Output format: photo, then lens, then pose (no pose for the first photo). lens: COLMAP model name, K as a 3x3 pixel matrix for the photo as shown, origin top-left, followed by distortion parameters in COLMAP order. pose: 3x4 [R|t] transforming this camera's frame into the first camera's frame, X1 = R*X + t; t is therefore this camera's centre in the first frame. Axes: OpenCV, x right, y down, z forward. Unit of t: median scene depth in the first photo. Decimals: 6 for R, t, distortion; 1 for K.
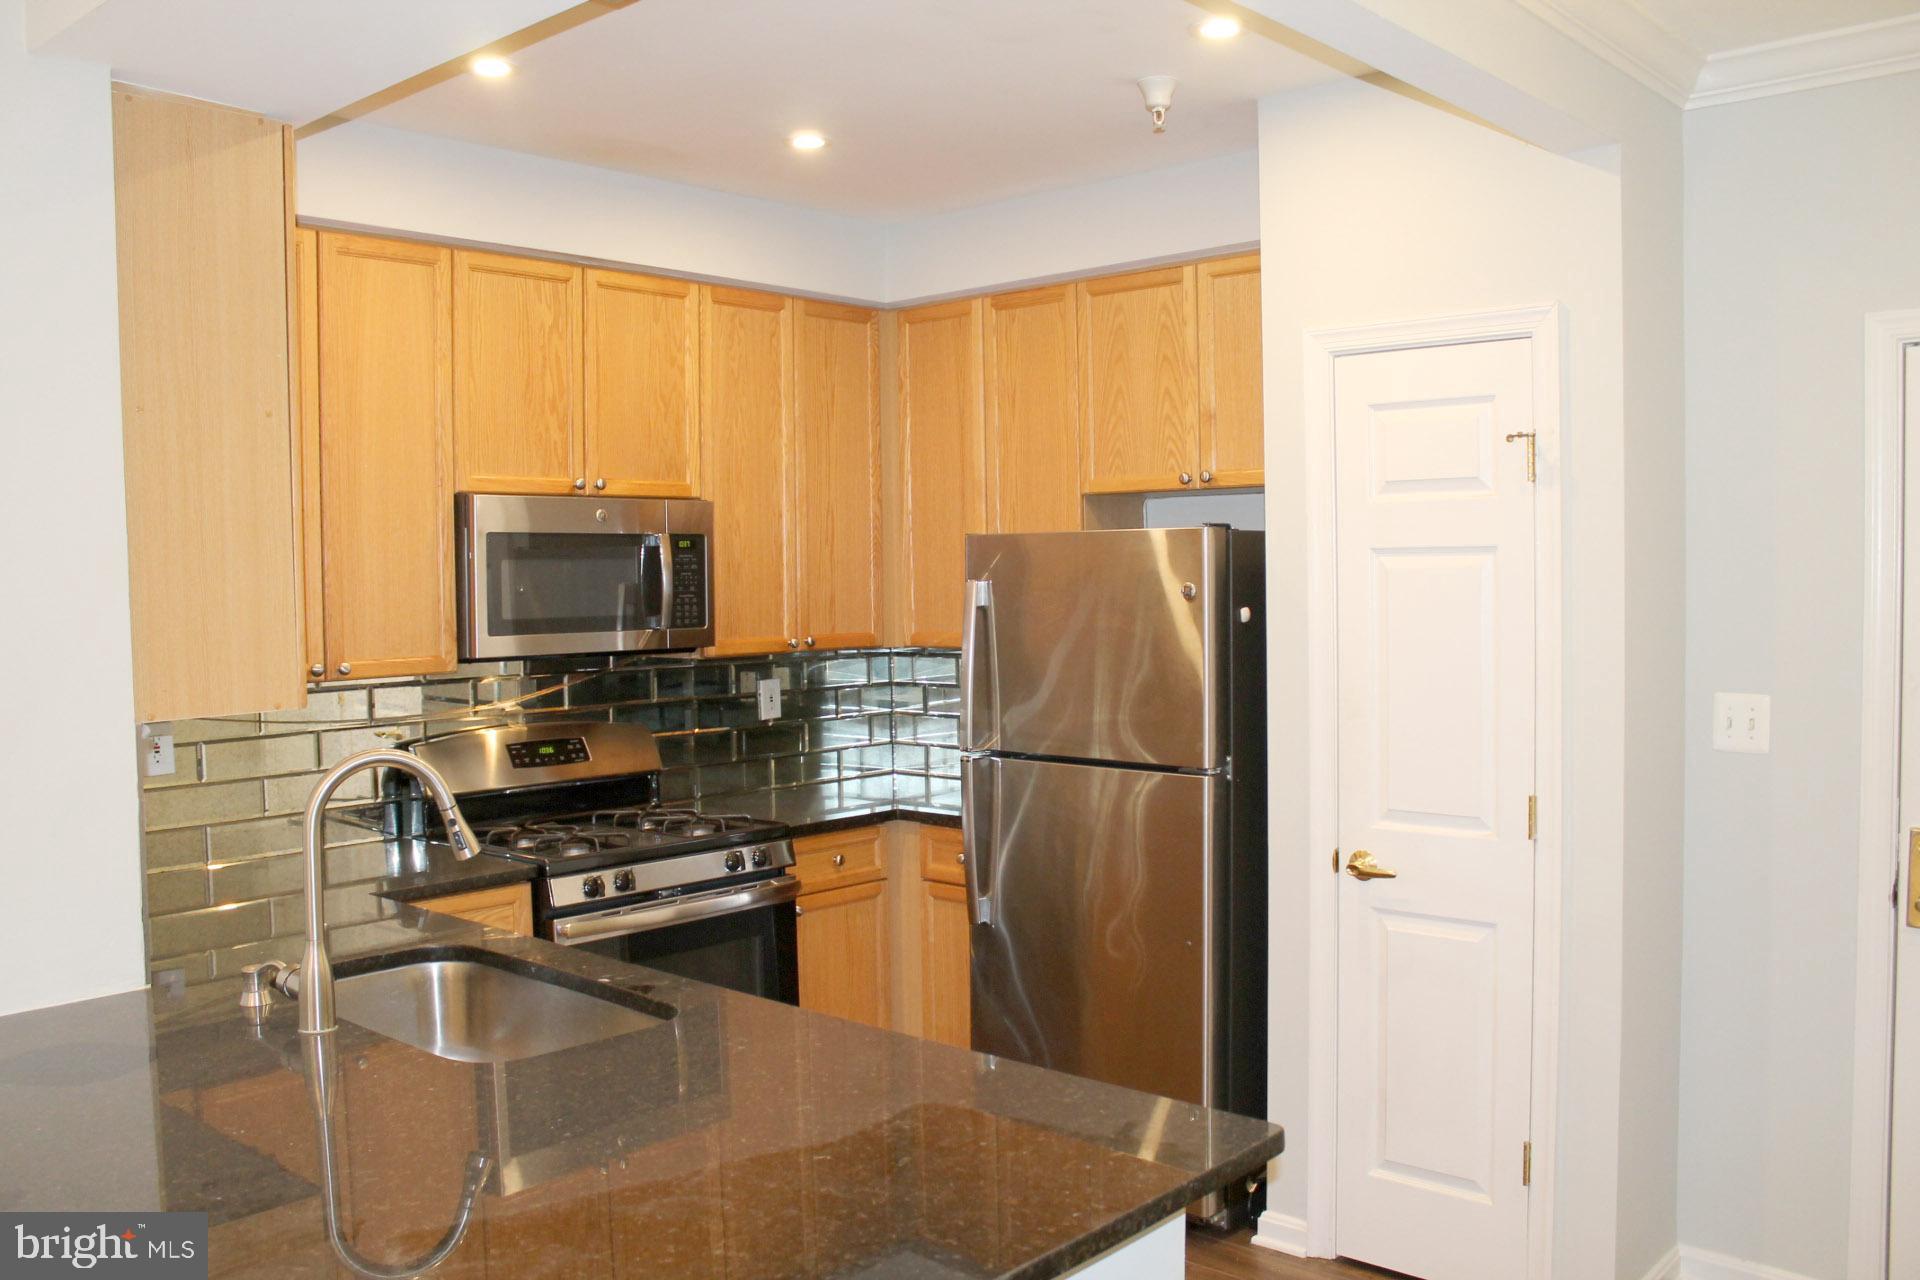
lens RADIAL K [[1617.9, 0, 953.1], [0, 1617.9, 646.8], [0, 0, 1]] dist [-0.152330, 0.130957]
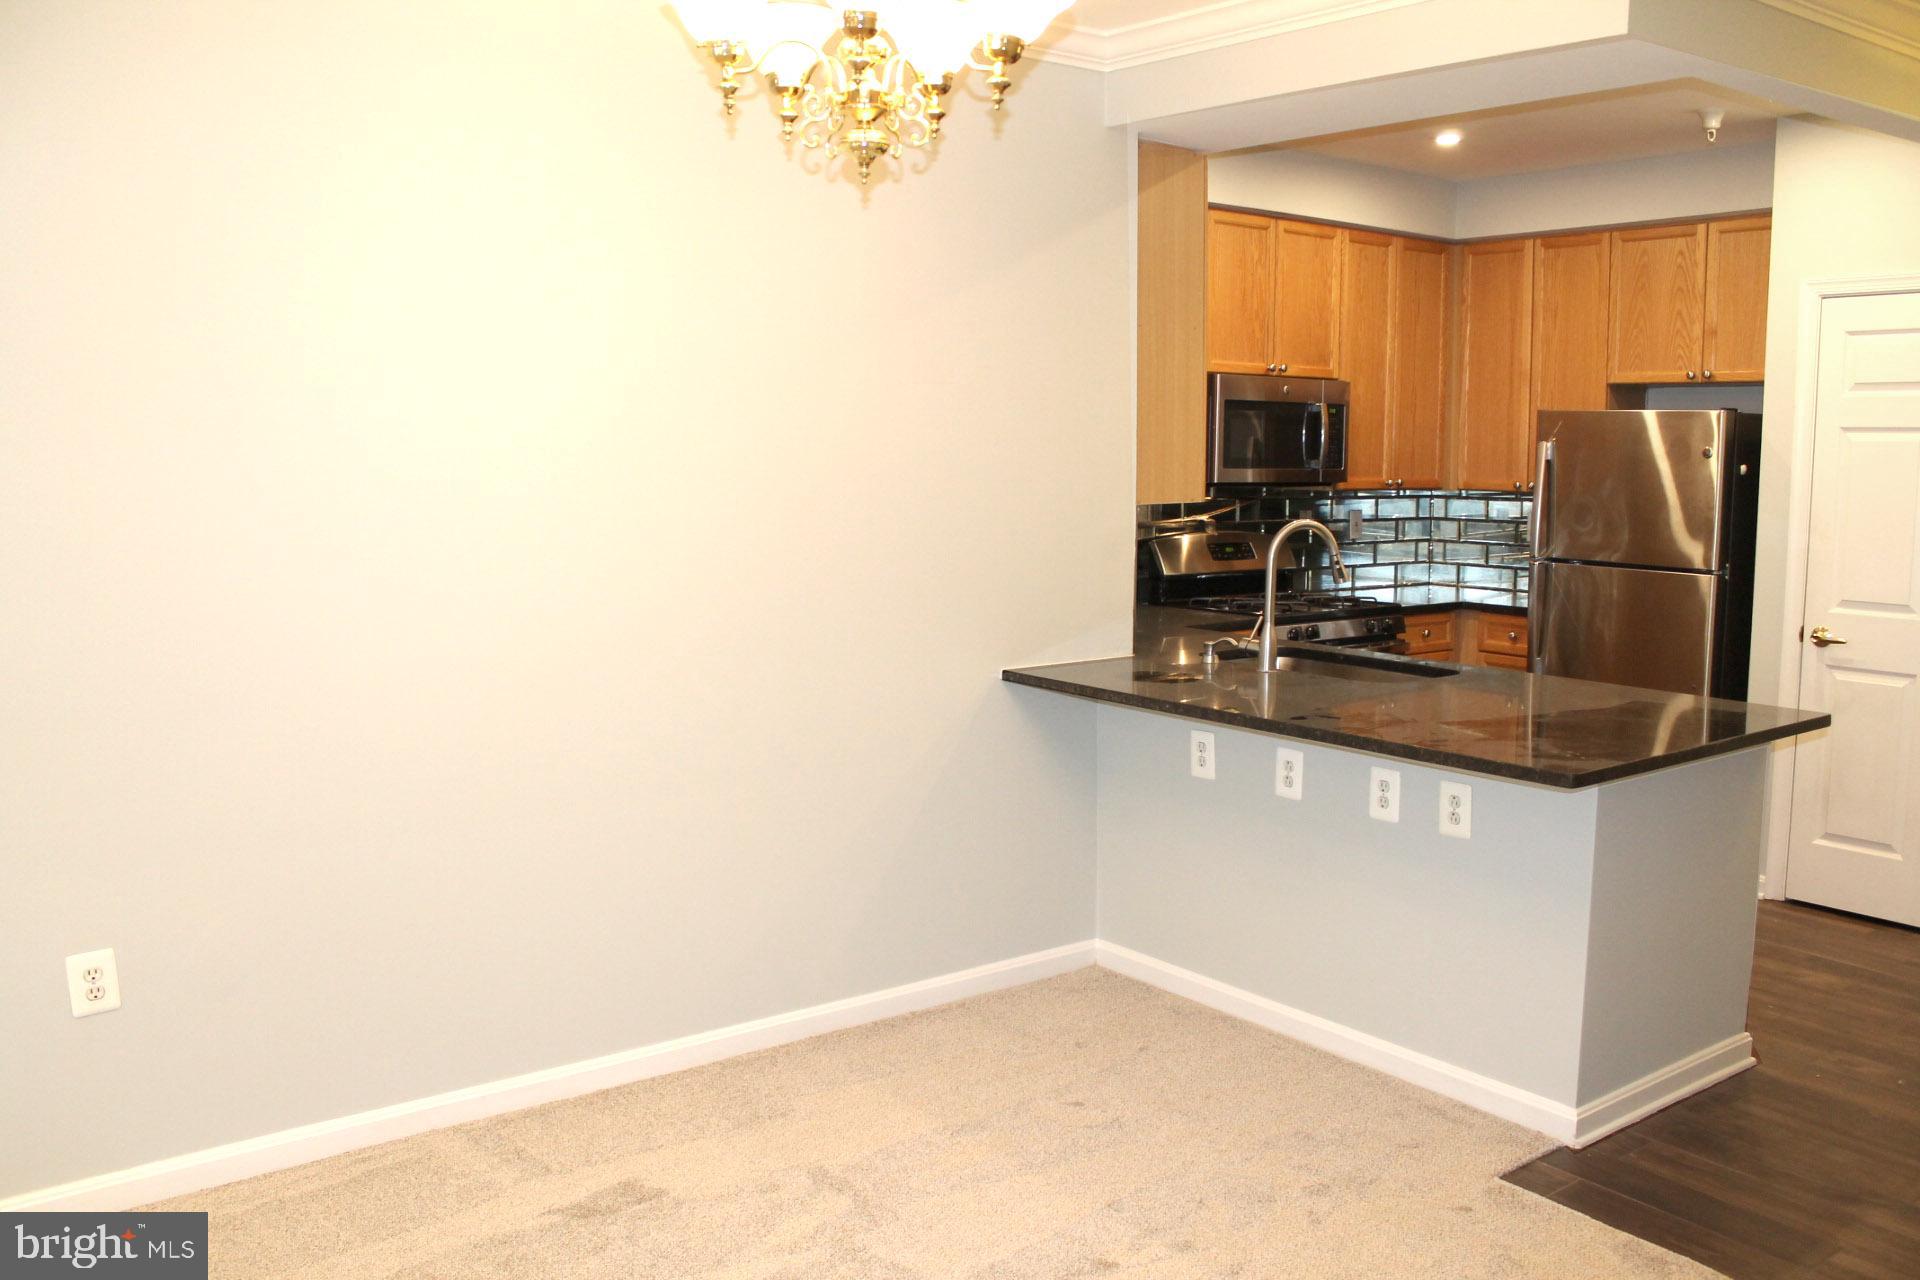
lens RADIAL K [[1617.9, 0, 959.9], [0, 1617.9, 637.8], [0, 0, 1]] dist [-0.152330, 0.130957]
pose [[0.983250, 0.042883, -0.177147, -0.229131], [-0.029393, 0.996513, 0.078090, 0.036825], [0.179878, -0.071575, 0.981082, -0.484560]]
